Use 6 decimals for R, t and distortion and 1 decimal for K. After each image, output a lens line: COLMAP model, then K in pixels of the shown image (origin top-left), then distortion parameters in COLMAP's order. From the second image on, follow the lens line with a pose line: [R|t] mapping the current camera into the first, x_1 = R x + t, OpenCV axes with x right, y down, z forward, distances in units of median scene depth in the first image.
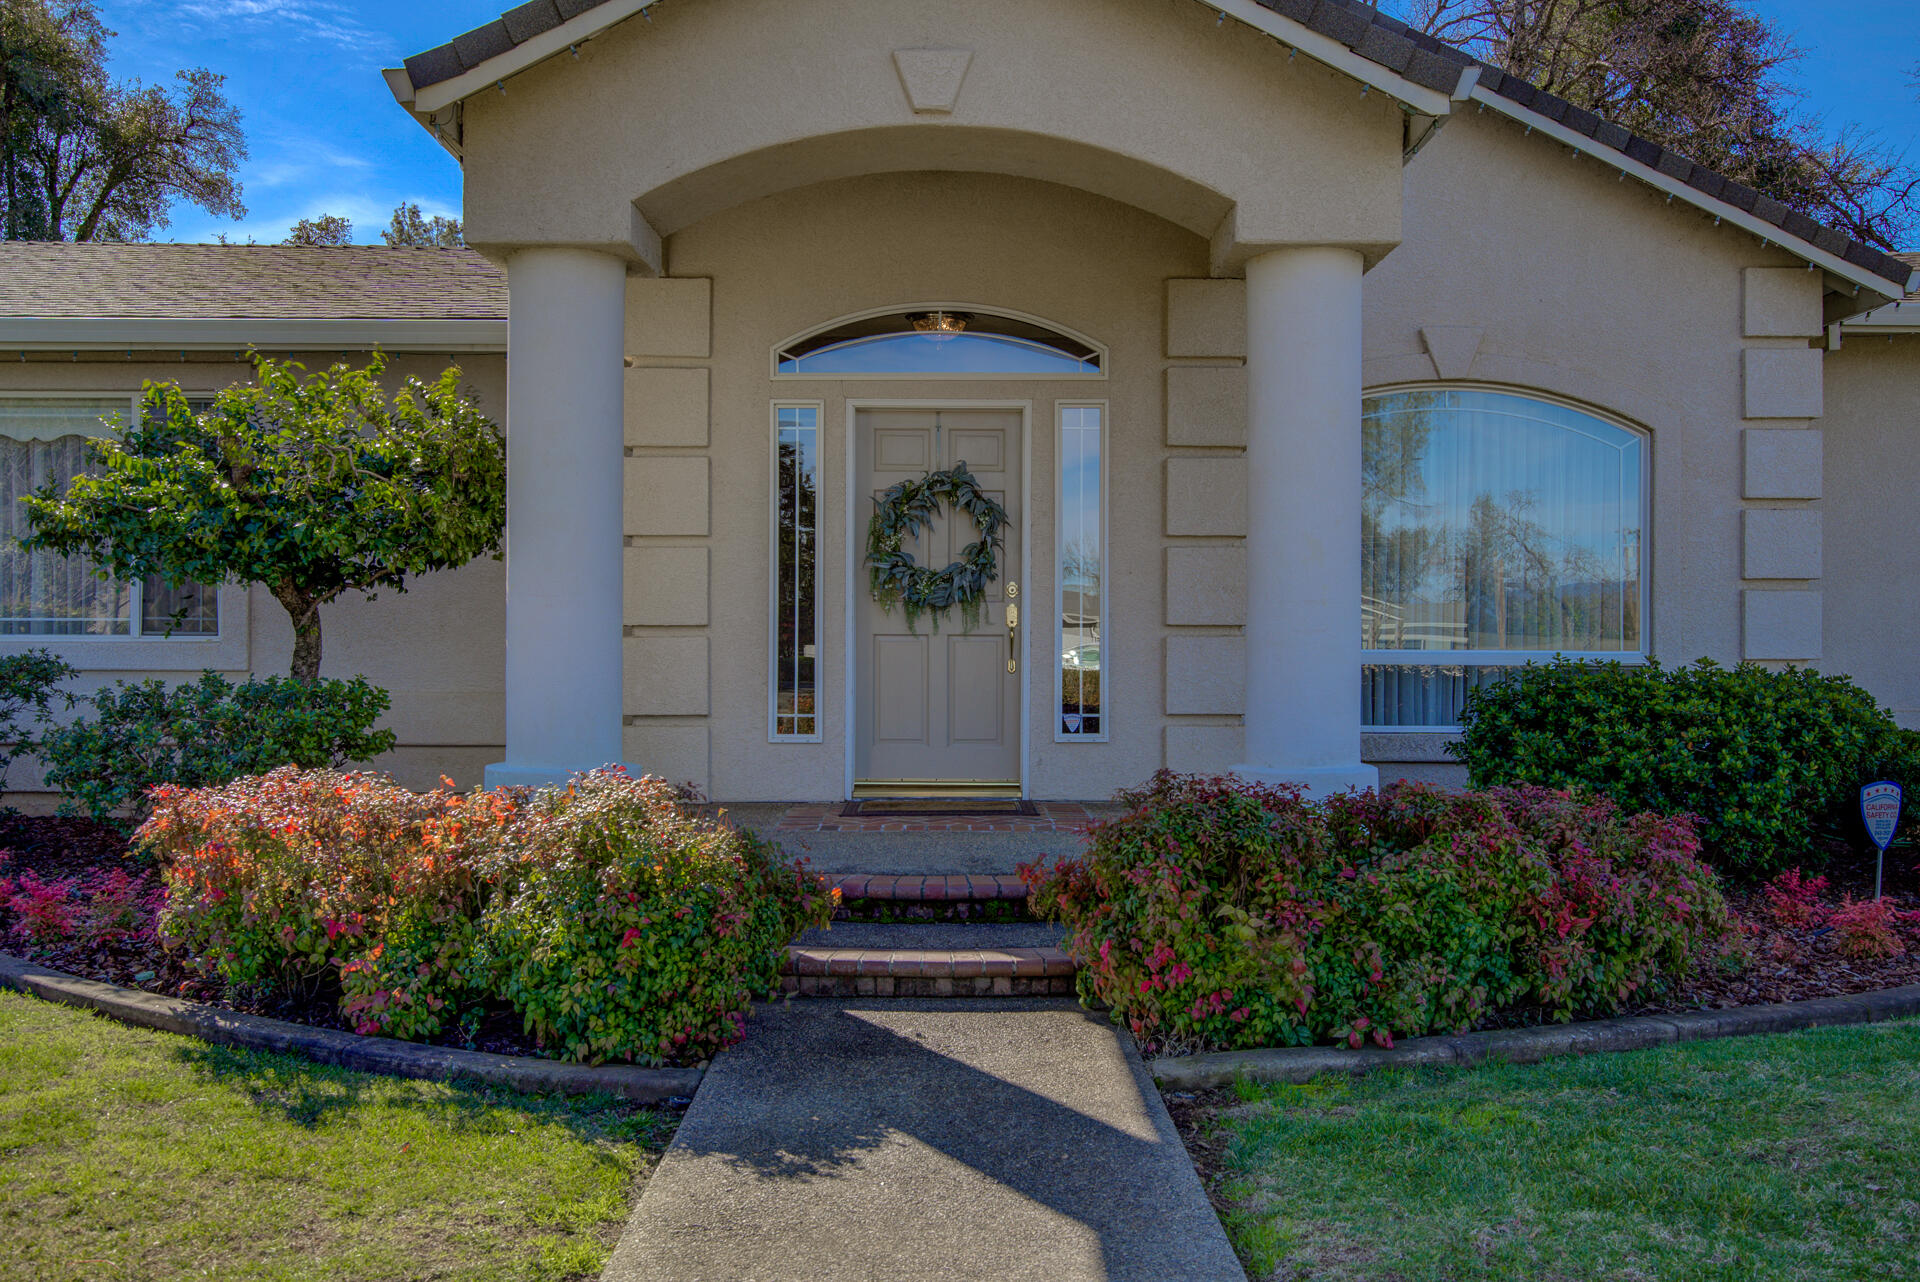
lens RADIAL K [[1642.7, 0, 951.5], [0, 1642.7, 642.7], [0, 0, 1]] dist [-0.004349, -0.004365]
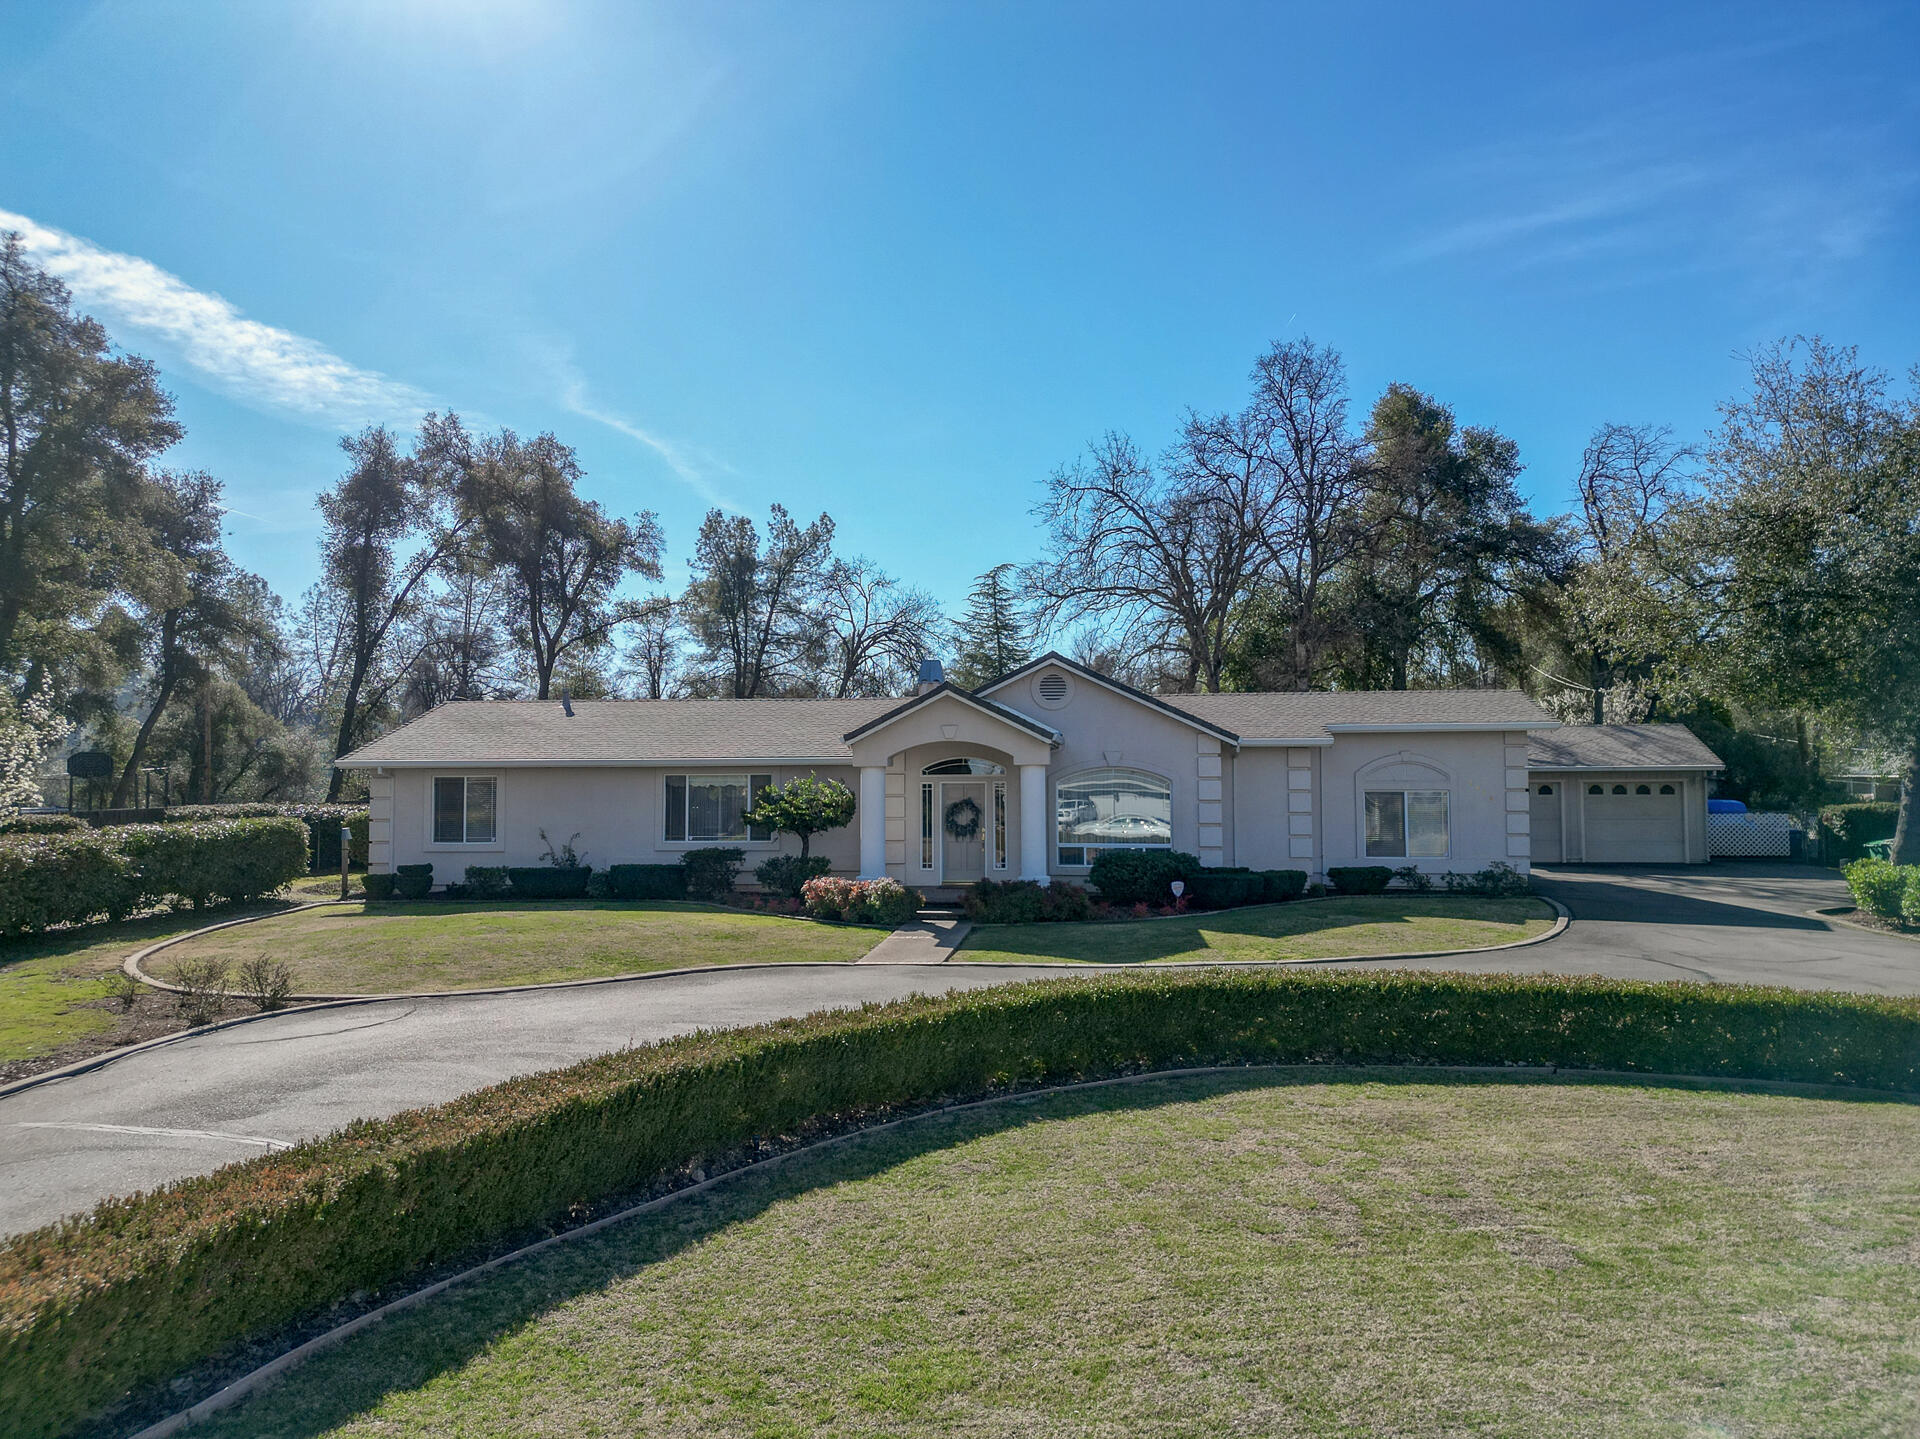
lens RADIAL K [[1337.9, 0, 967.6], [0, 1337.9, 704.0], [0, 0, 1]] dist [0.007970, 0.008083]
pose [[0.993866, -0.014173, -0.109683, 0.347347], [0.008037, 0.998388, -0.056183, -0.152189], [0.110302, 0.054957, 0.992377, -2.106416]]
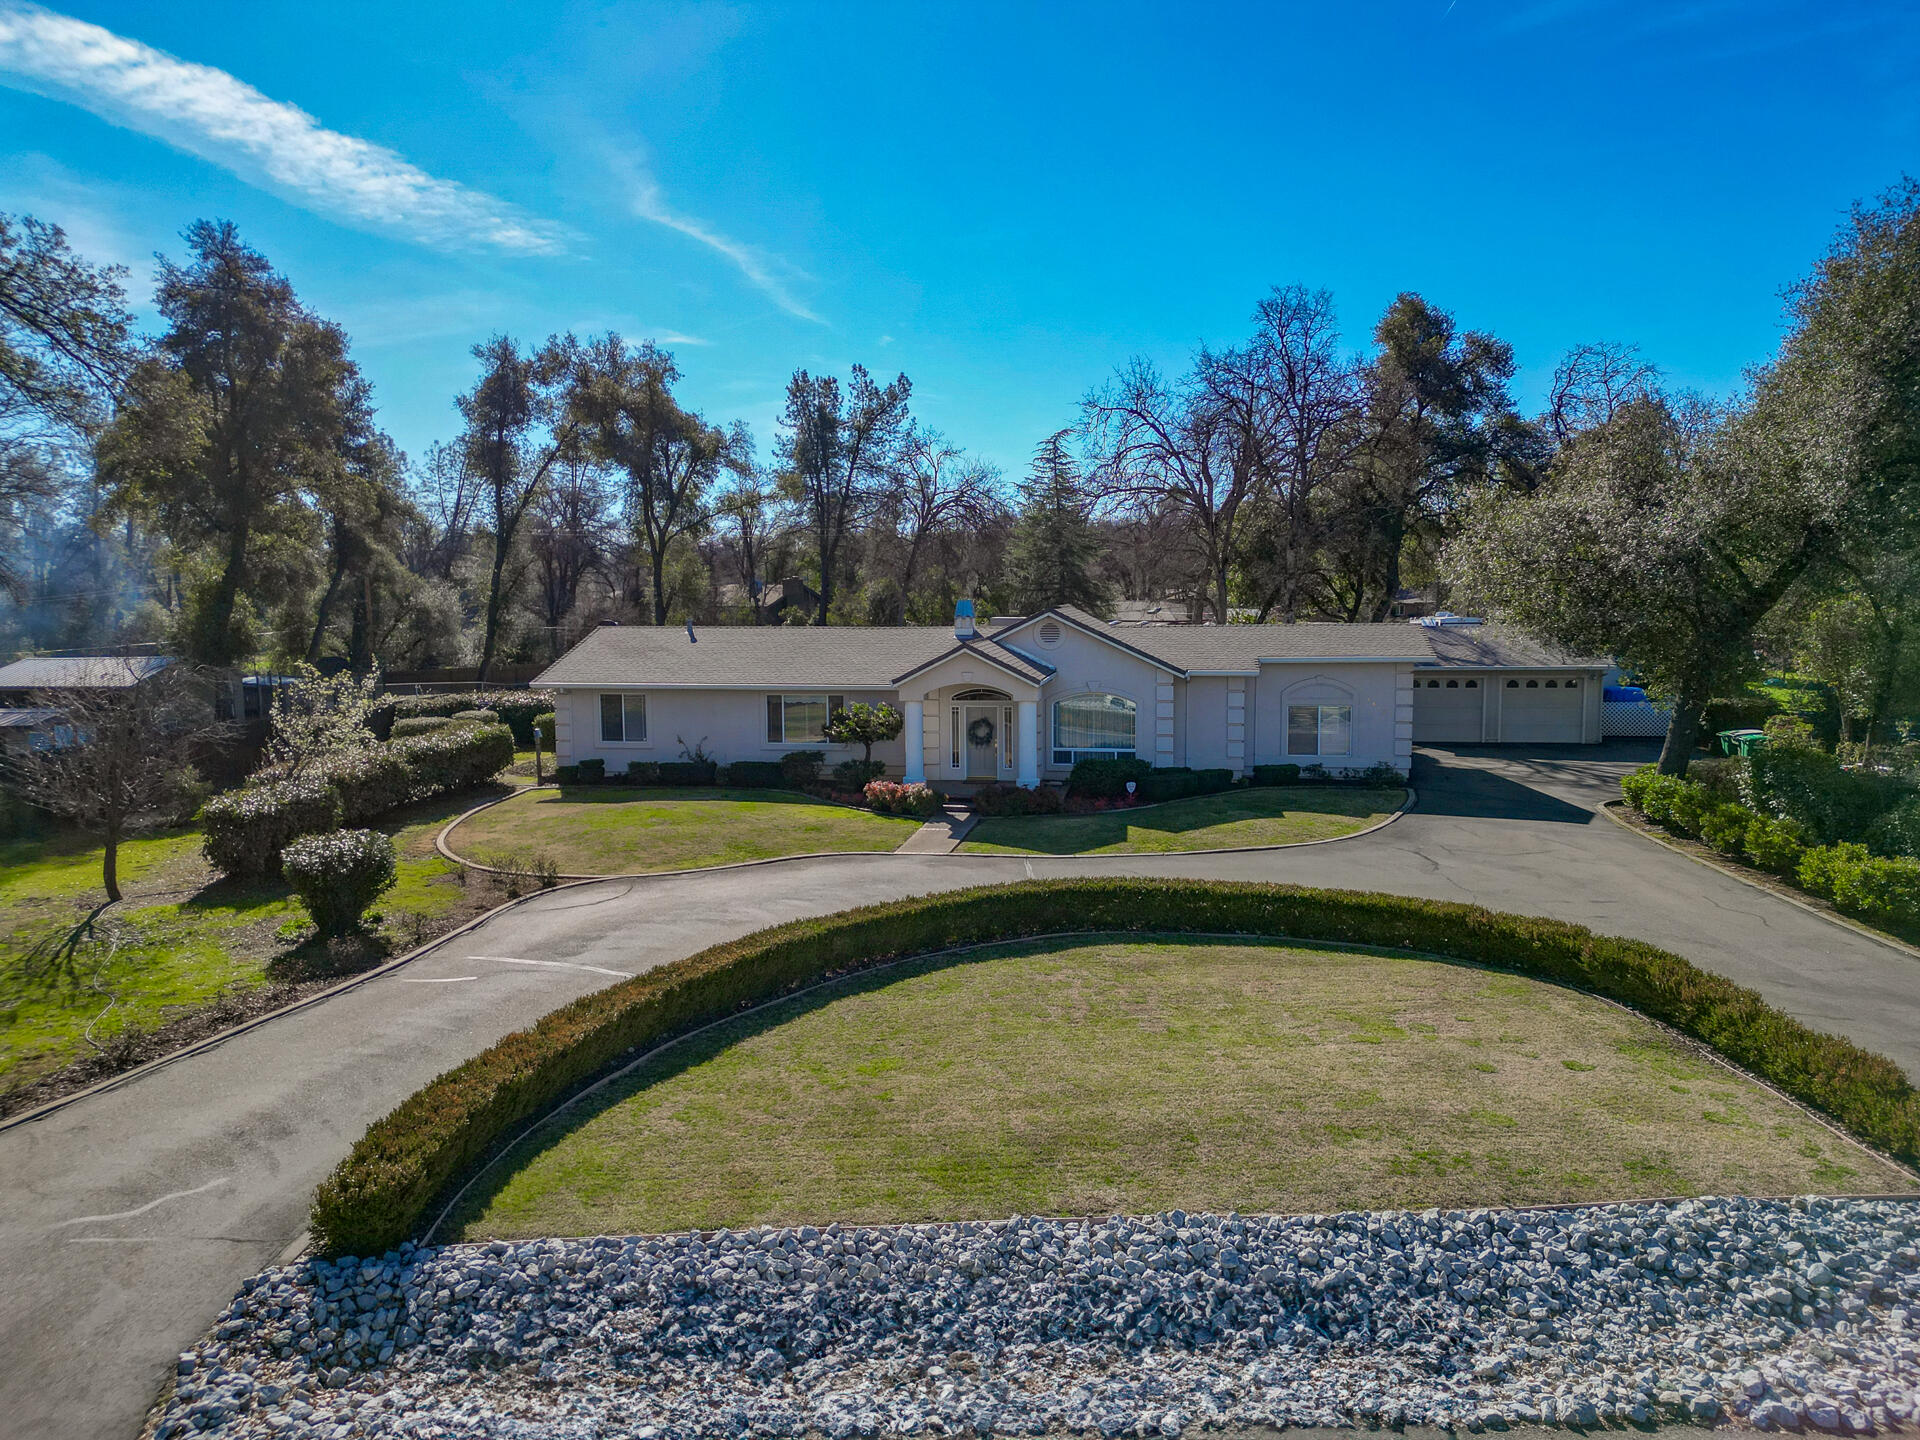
lens RADIAL K [[1337.9, 0, 960.6], [0, 1337.9, 730.4], [0, 0, 1]] dist [0.007970, 0.008083]
pose [[0.983347, 0.004793, -0.181676, 0.706786], [0.014790, 0.994226, 0.106282, -0.524665], [0.181136, -0.107199, 0.977598, -3.215415]]
